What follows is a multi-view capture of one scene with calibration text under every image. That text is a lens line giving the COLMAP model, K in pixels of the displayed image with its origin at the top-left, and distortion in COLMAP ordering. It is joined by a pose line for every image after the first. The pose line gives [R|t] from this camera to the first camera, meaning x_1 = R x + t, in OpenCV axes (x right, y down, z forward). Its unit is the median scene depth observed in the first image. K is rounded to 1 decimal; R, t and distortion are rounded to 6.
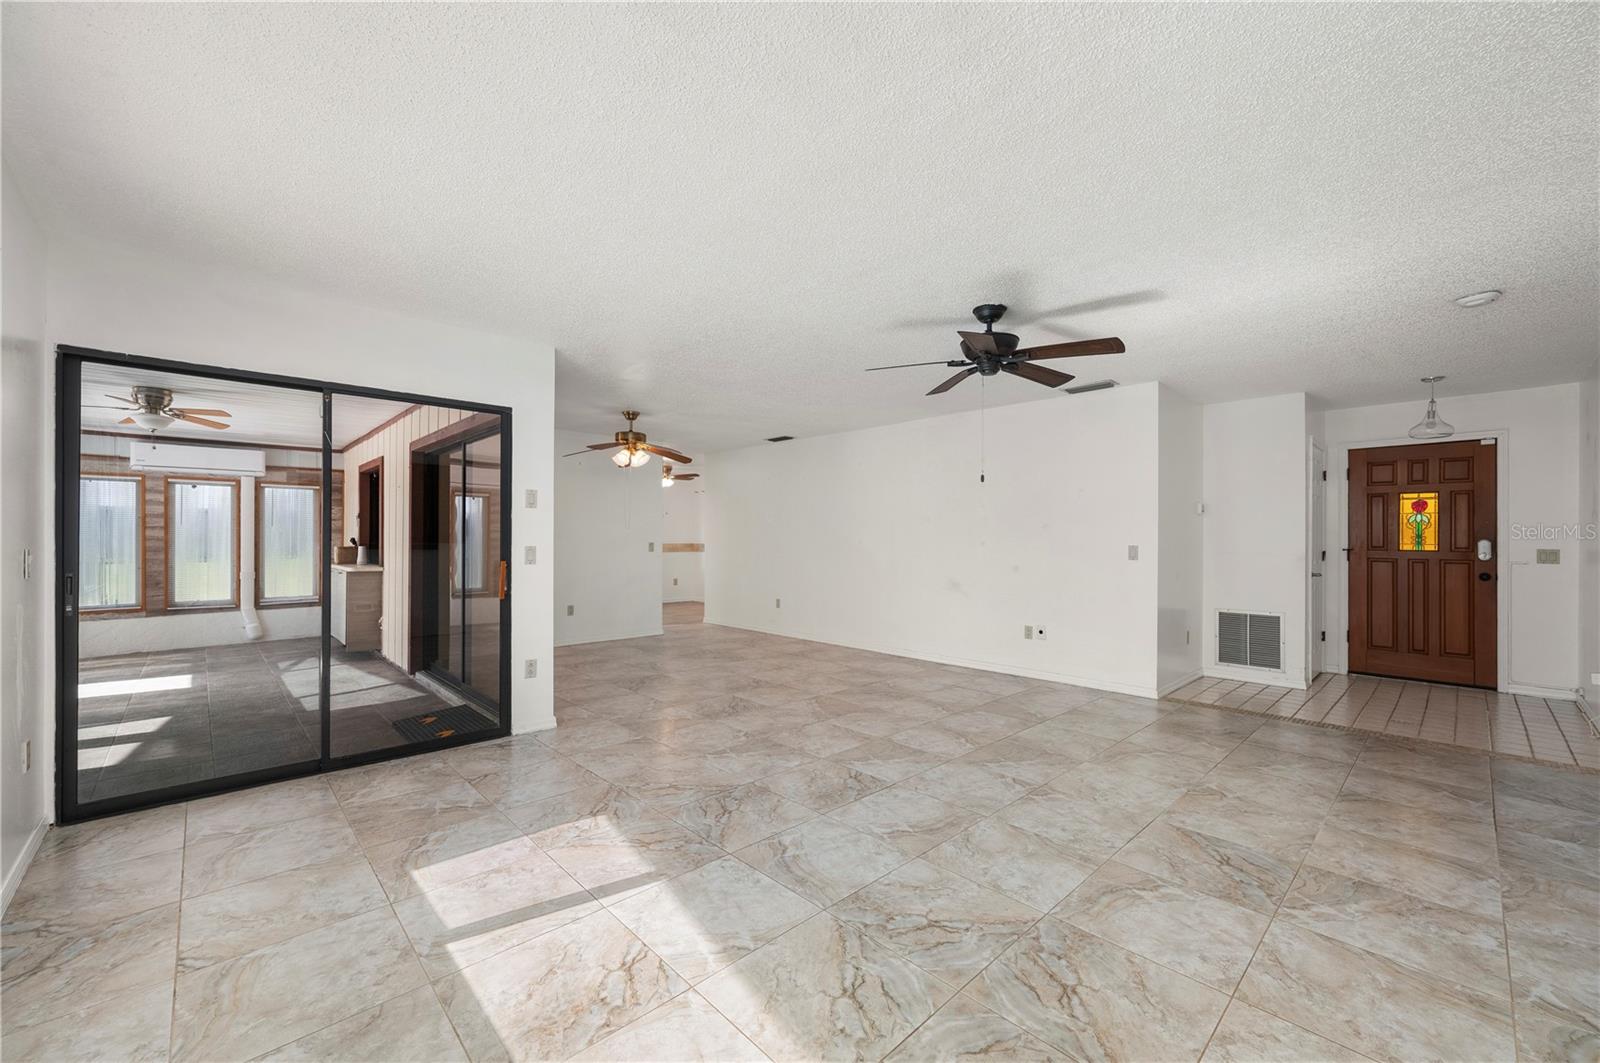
lens RADIAL K [[632.7, 0, 803.8], [0, 632.7, 537.2], [0, 0, 1]] dist [-0.001129, 0.000254]
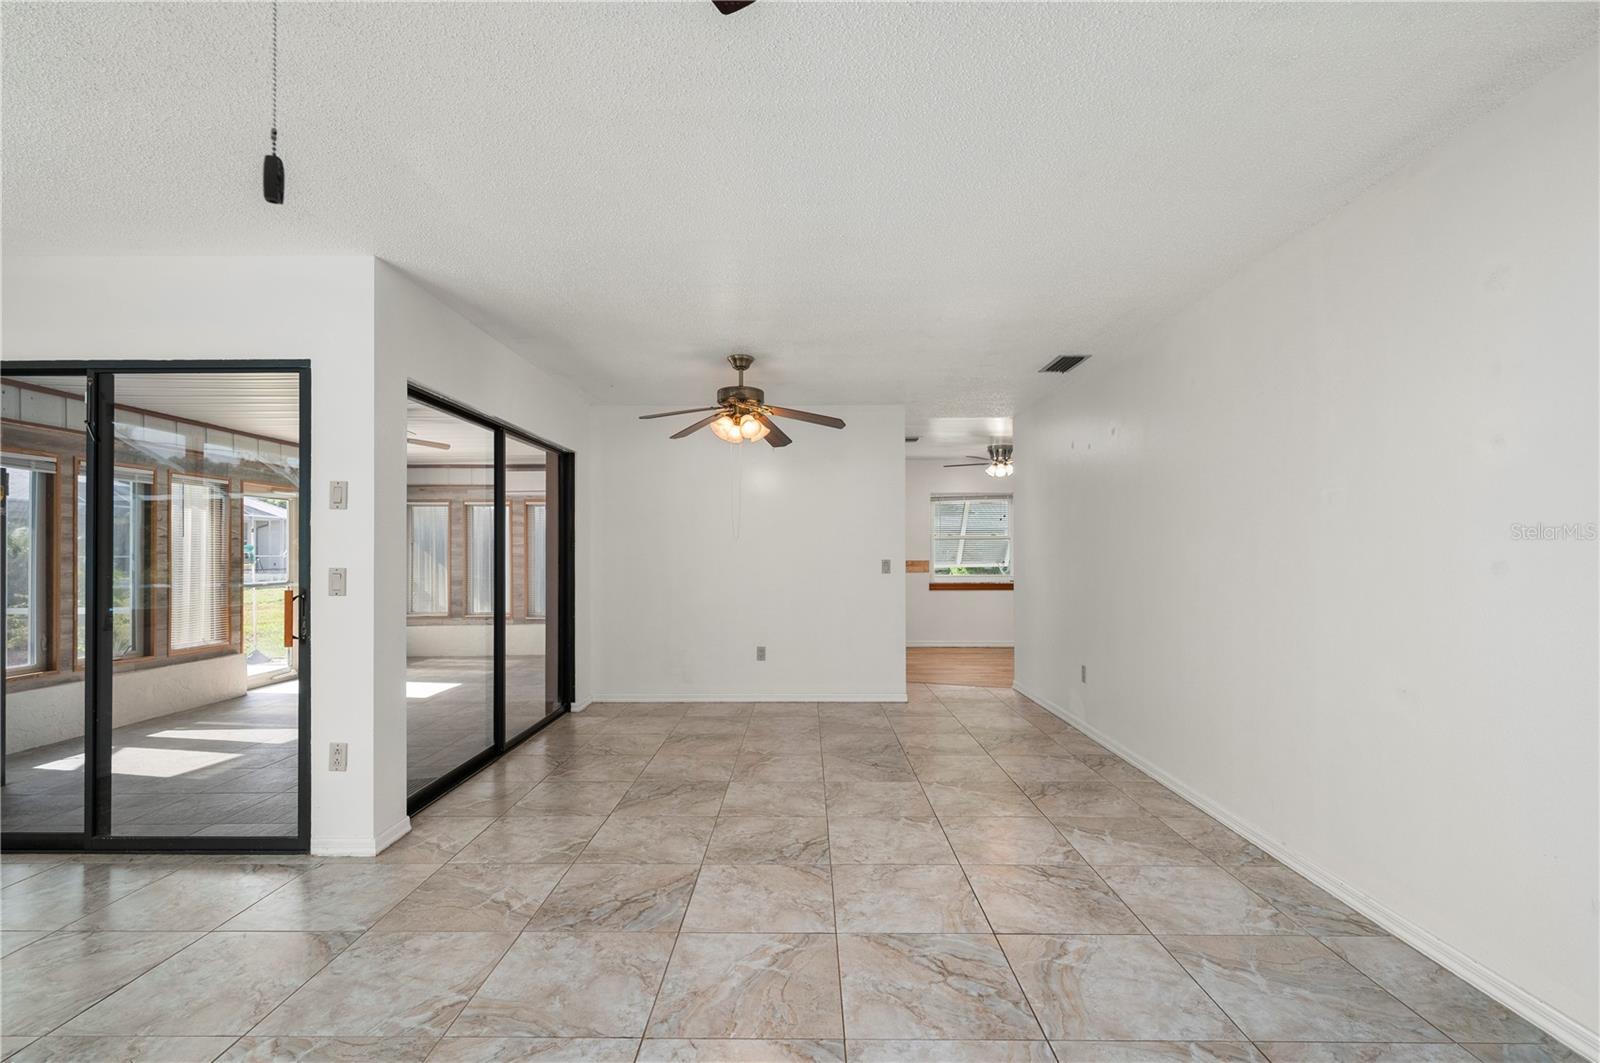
lens RADIAL K [[715.6, 0, 800.2], [0, 715.6, 549.4], [0, 0, 1]] dist [0.000062, 0.000070]
pose [[0.718872, -0.008373, -0.695092, 0.450341], [0.006644, 0.999965, -0.005174, 0.002020], [0.695110, -0.000898, 0.718902, 0.861330]]
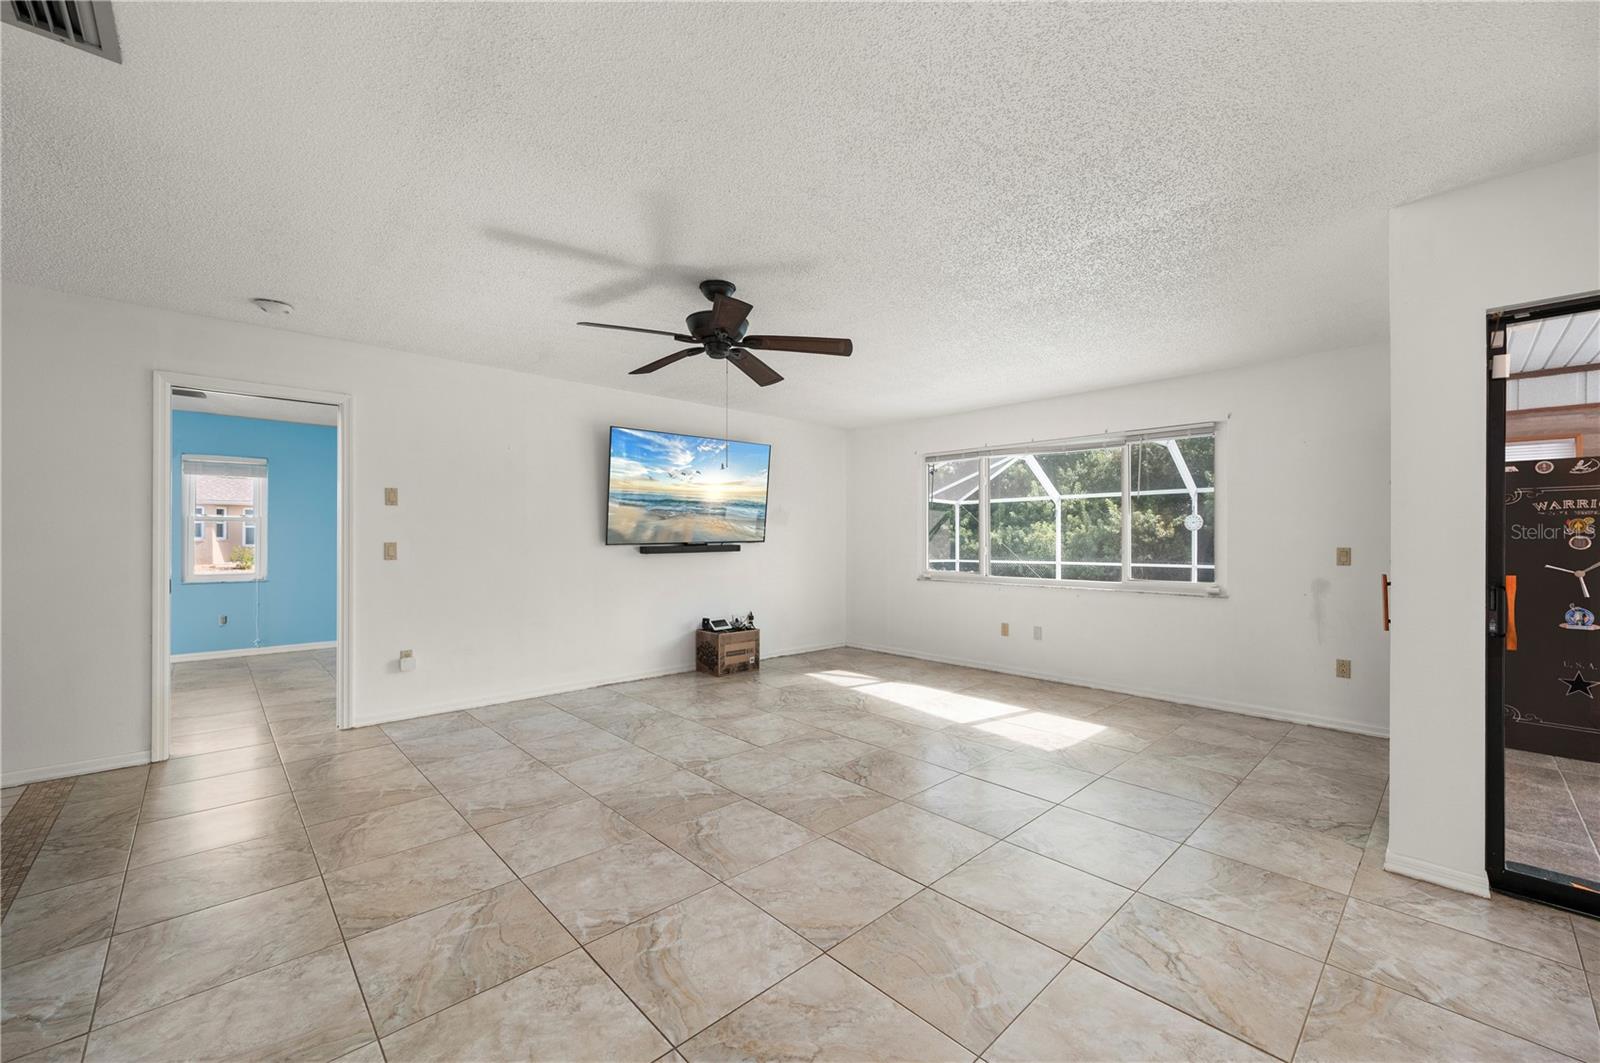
lens RADIAL K [[632.7, 0, 803.8], [0, 632.7, 537.2], [0, 0, 1]] dist [-0.001129, 0.000254]
pose [[-0.999970, -0.007551, -0.001606, 0.152107], [-0.007542, 0.999954, -0.005871, 0.007047], [0.001650, -0.005859, -0.999981, 1.730840]]
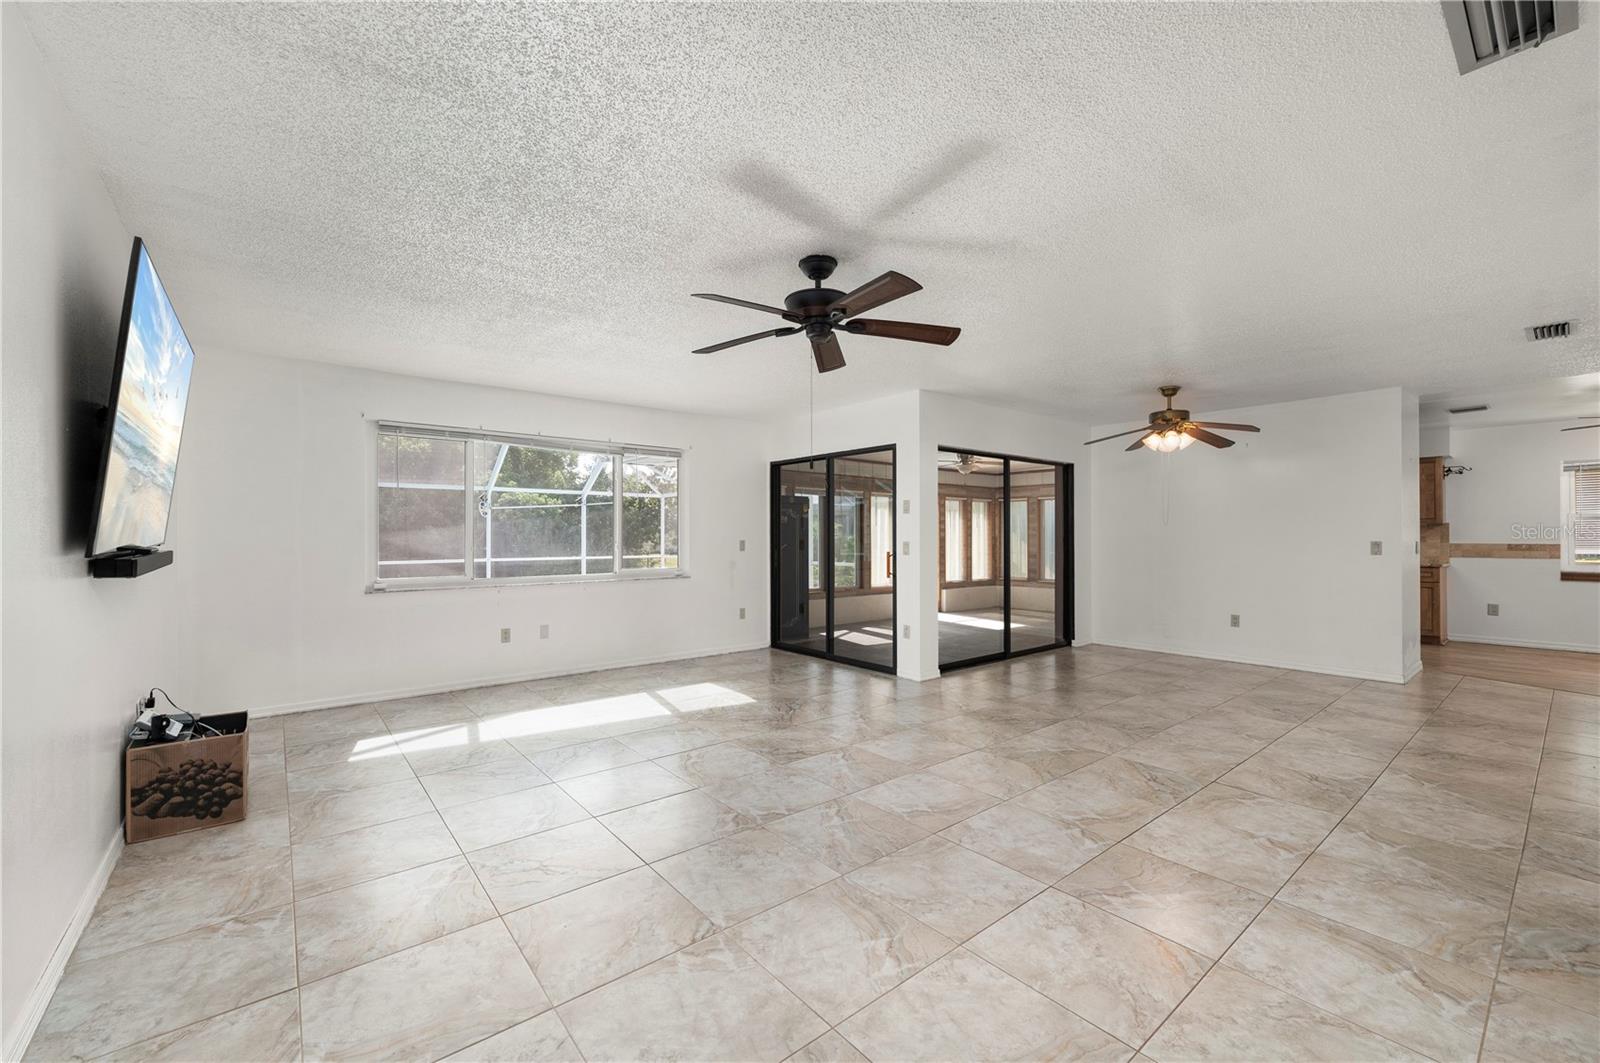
lens RADIAL K [[644.6, 0, 799.1], [0, 644.6, 533.3], [0, 0, 1]] dist [0.000910, -0.000179]
pose [[-0.073274, -0.006864, -0.997288, 1.038765], [0.002805, 0.999971, -0.007088, 0.005801], [0.997308, -0.003316, -0.073253, 0.936340]]
